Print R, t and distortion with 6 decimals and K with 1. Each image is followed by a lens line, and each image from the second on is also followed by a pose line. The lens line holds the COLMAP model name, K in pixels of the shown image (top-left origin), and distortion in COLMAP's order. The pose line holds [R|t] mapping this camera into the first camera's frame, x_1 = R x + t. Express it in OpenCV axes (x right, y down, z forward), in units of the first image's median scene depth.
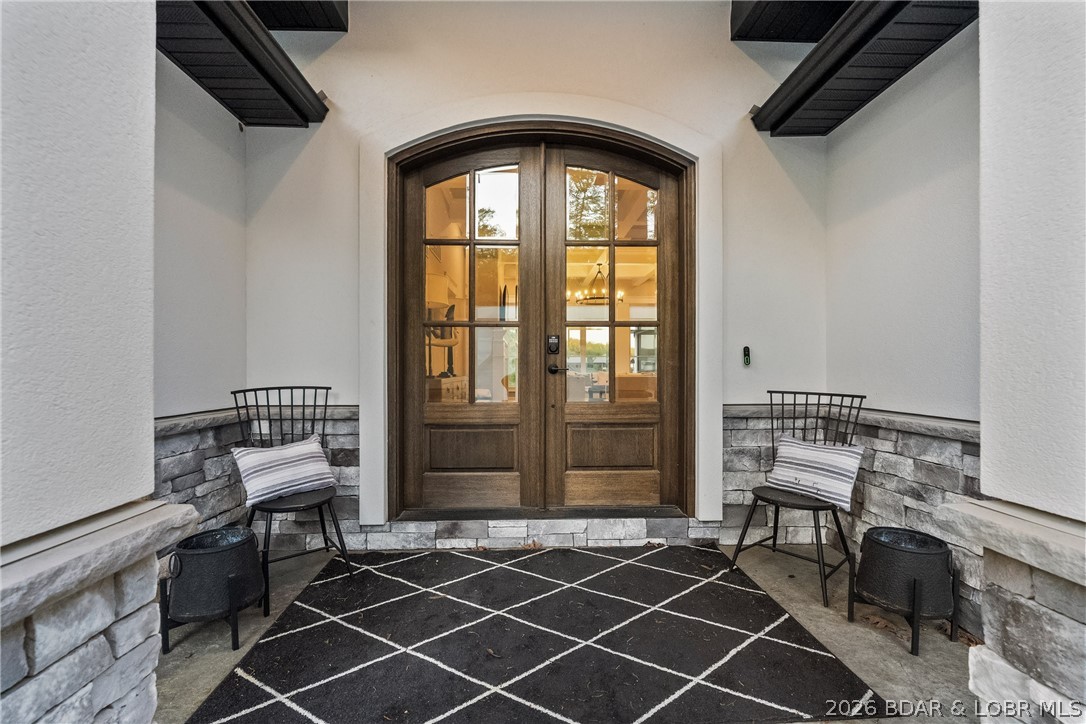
lens RADIAL K [[495.3, 0, 543.0], [0, 495.3, 362.0], [0, 0, 1]] dist [-0.000879, -0.000197]
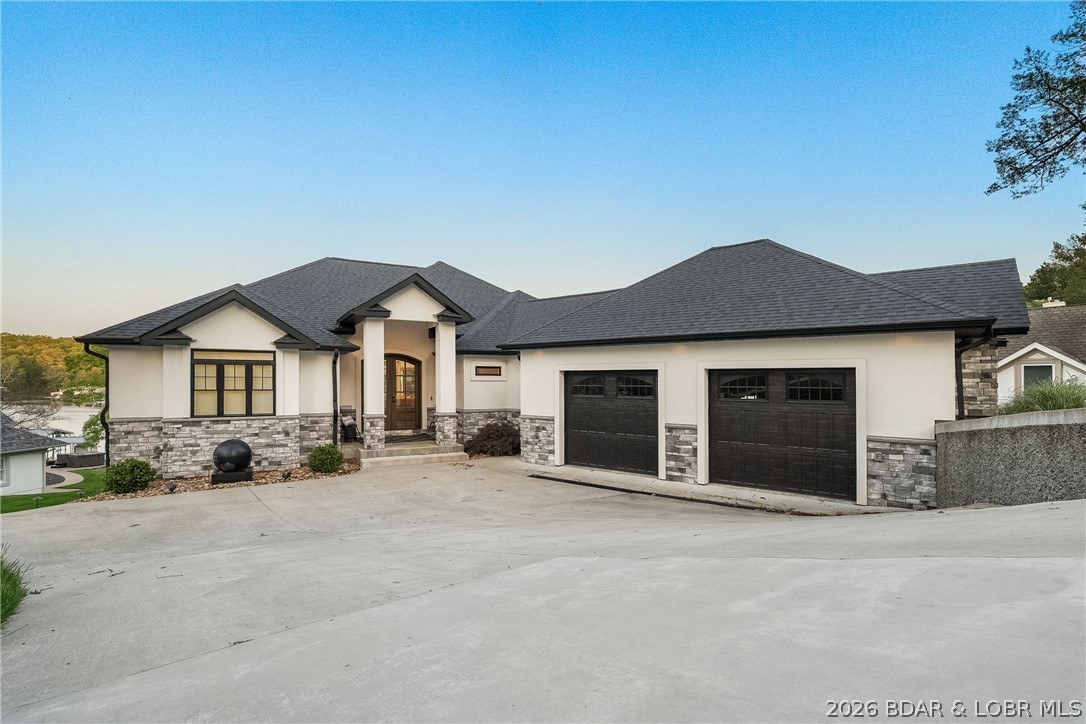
lens RADIAL K [[503.6, 0, 542.5], [0, 503.6, 382.6], [0, 0, 1]] dist [-0.000764, -0.000084]
pose [[0.893896, -0.001414, 0.448272, -0.923675], [0.001119, 0.999999, 0.000923, -0.178510], [-0.448273, -0.000323, 0.893897, -4.260983]]
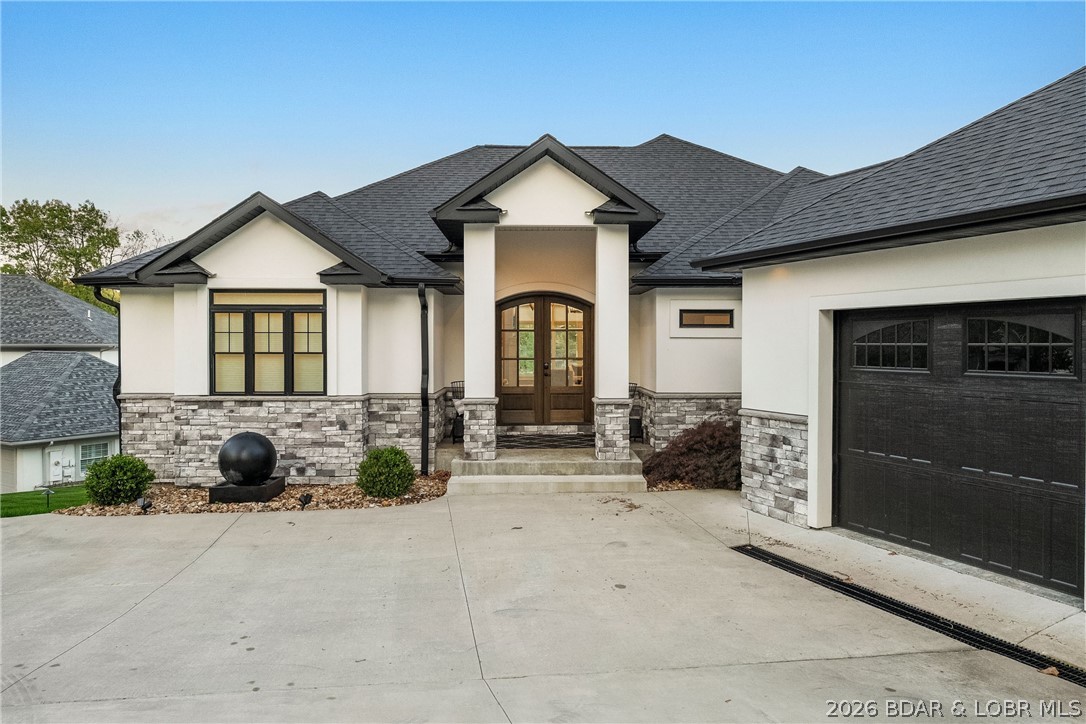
lens RADIAL K [[737.7, 0, 543.0], [0, 737.7, 362.0], [0, 0, 1]] dist [0.000173, 0.000991]
pose [[0.999993, -0.002307, -0.003033, 0.015222], [0.002366, 0.999805, 0.019589, -0.143835], [0.002987, -0.019596, 0.999804, -3.320167]]
